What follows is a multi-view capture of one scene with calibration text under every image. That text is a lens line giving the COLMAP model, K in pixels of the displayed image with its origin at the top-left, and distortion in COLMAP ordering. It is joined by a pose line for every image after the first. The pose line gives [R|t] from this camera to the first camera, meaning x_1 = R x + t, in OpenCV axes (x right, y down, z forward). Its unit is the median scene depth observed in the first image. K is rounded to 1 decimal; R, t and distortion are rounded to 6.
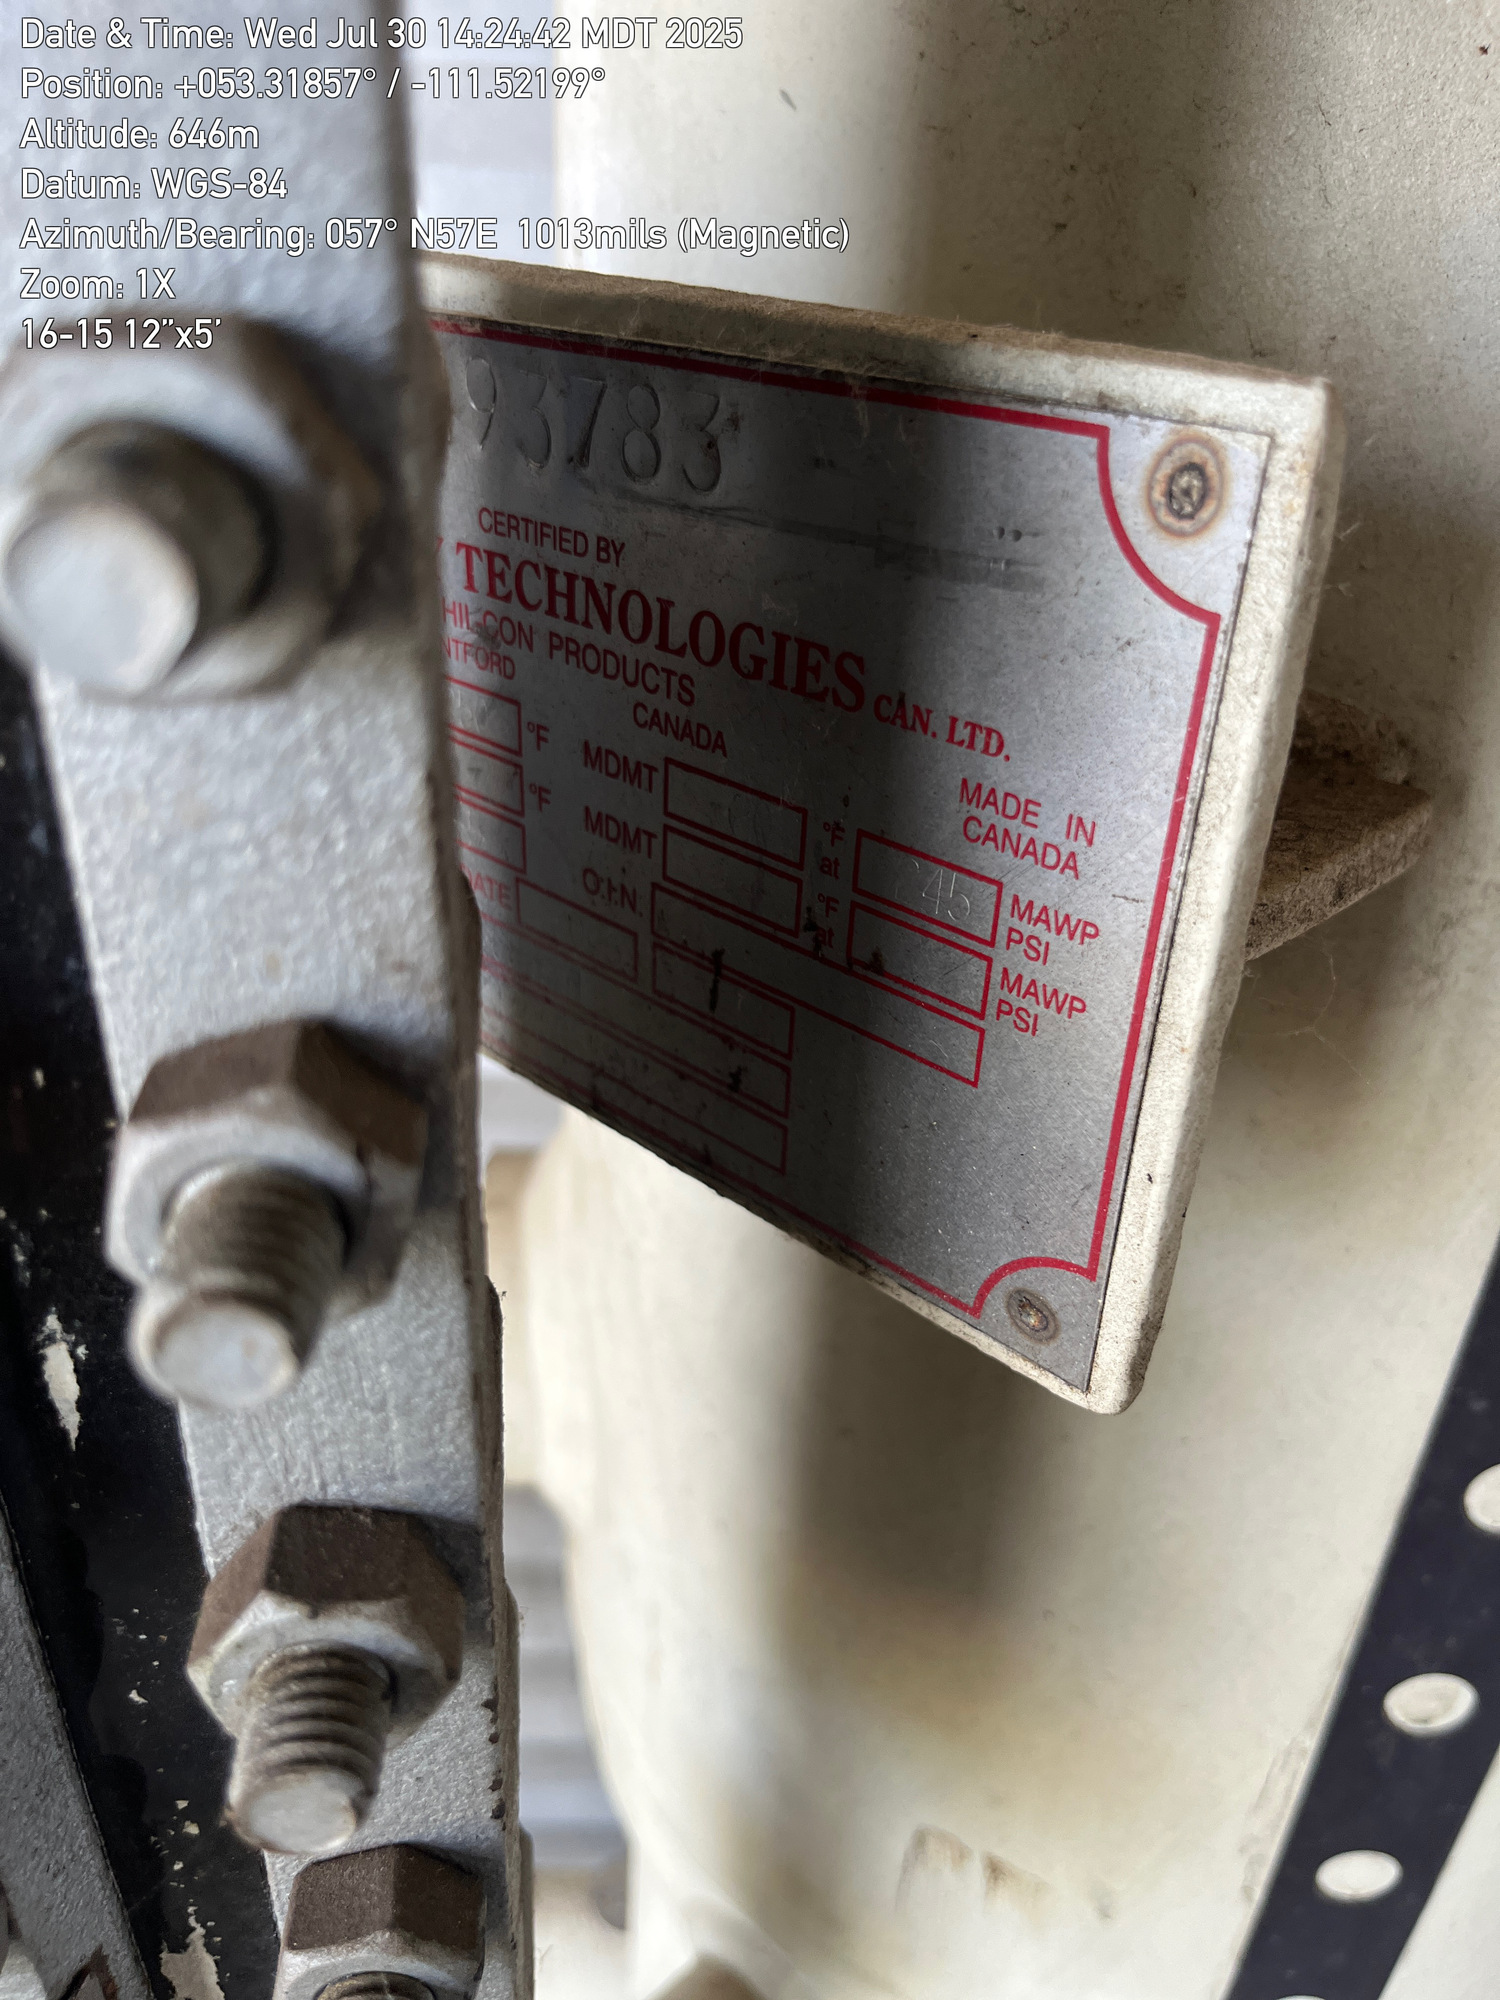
lens RADIAL K [[1521.4, 0, 747.7], [0, 1521.4, 1012.1], [0, 0, 1]] dist [0.065466, -0.104586]
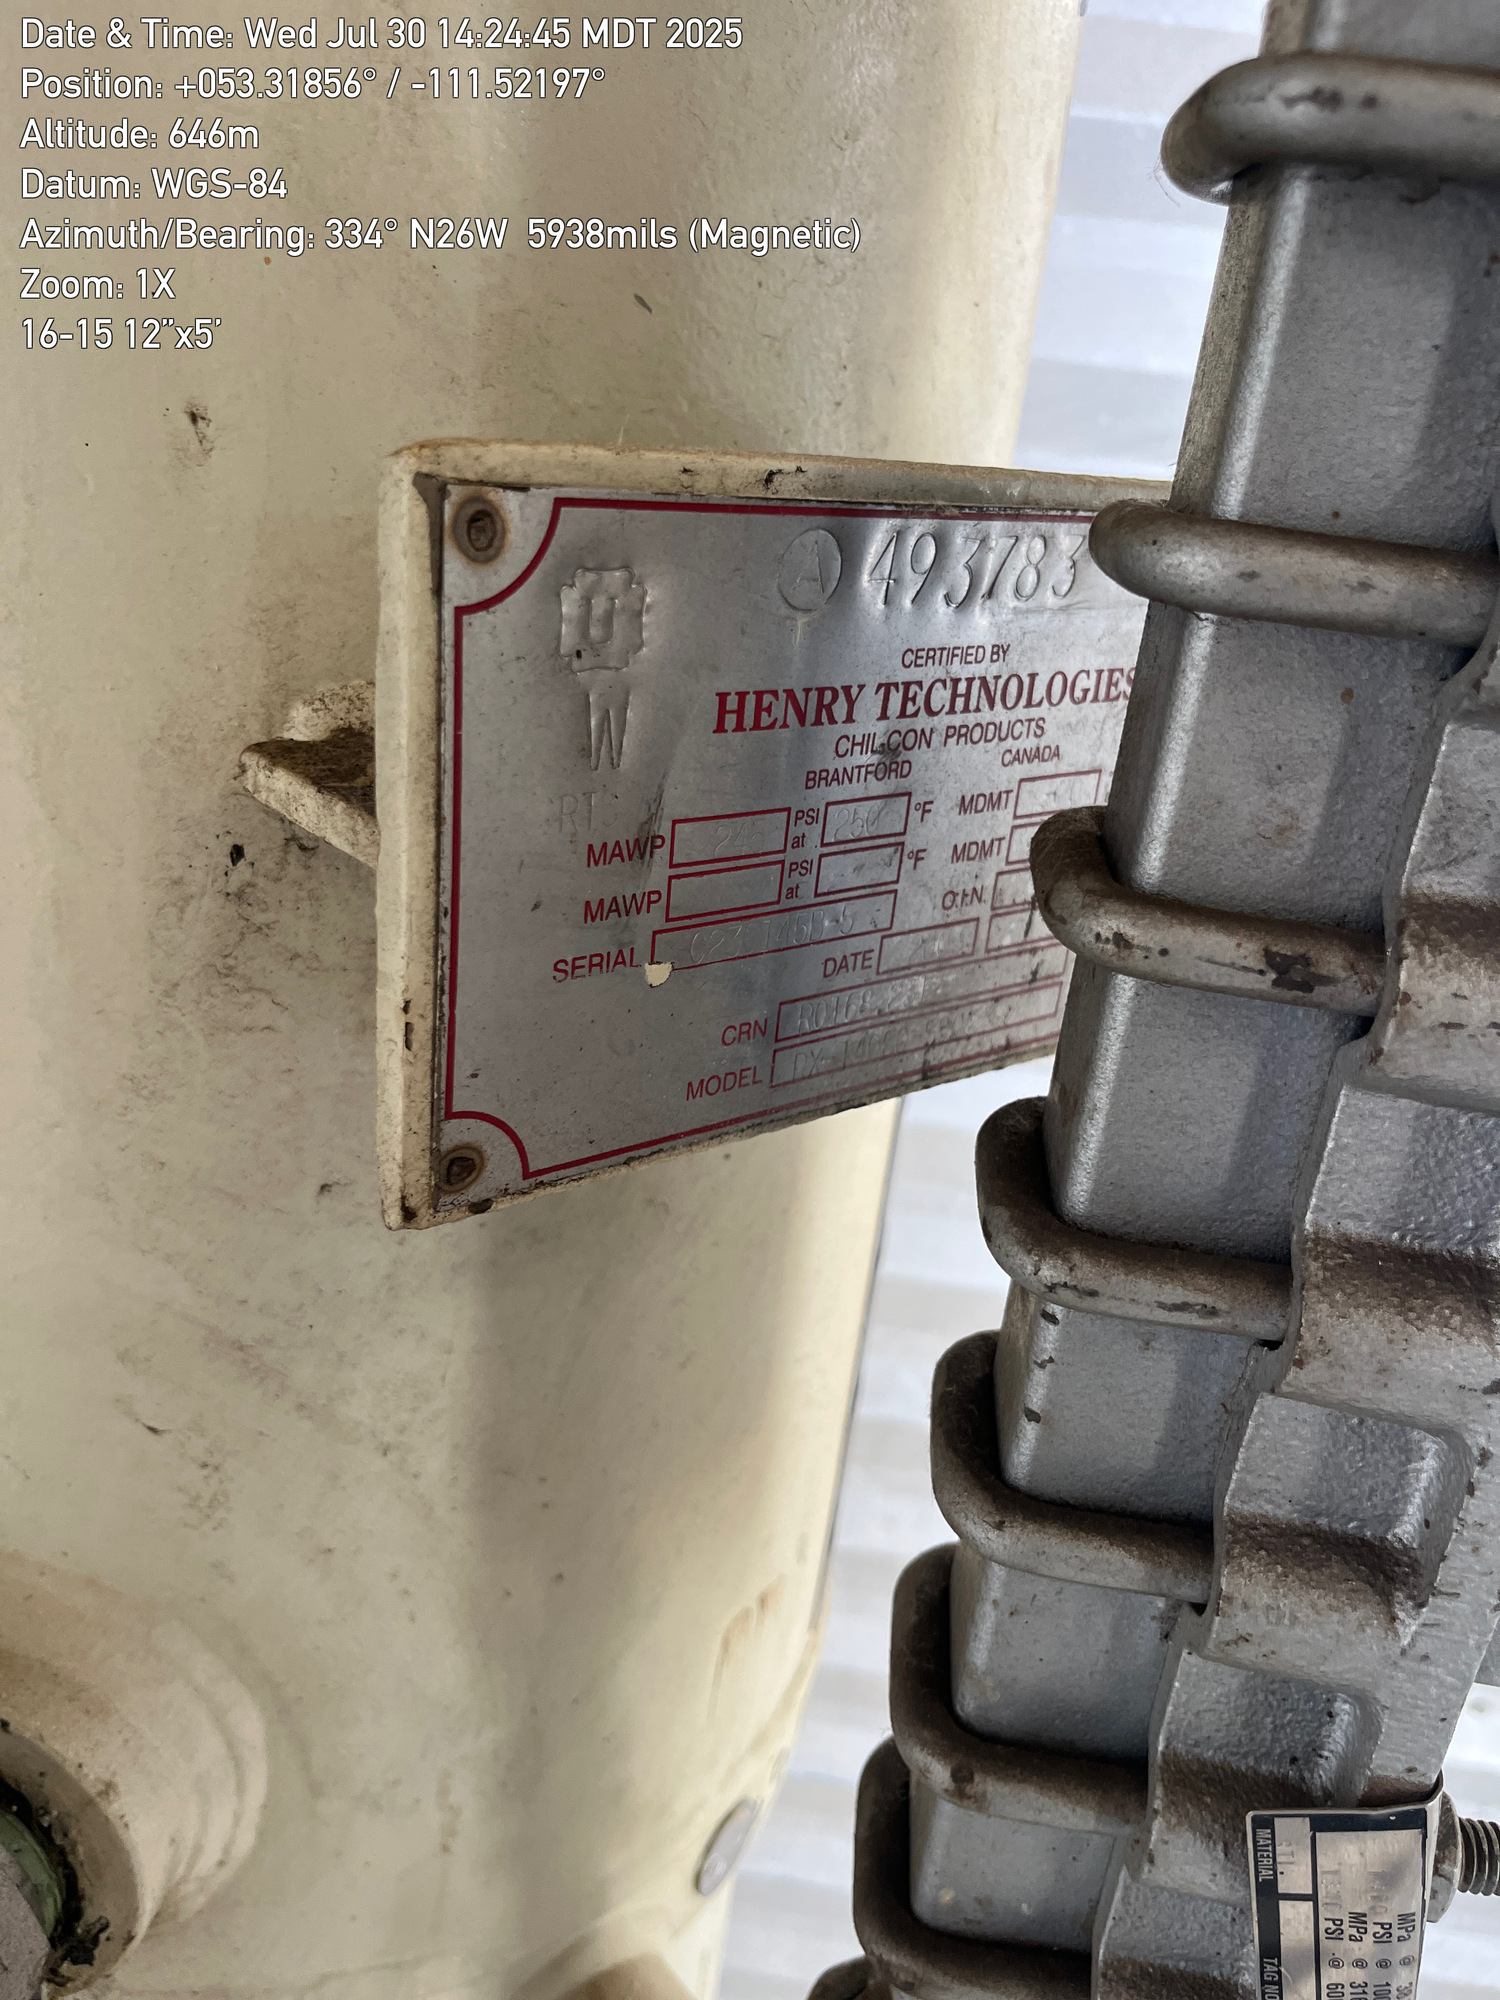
lens RADIAL K [[1521.4, 0, 747.7], [0, 1521.4, 1012.1], [0, 0, 1]] dist [0.065466, -0.104586]
pose [[0.135020, -0.408544, 0.902697, -1.551754], [0.394469, 0.857892, 0.329264, -0.578452], [-0.908936, 0.311628, 0.276990, 0.927475]]
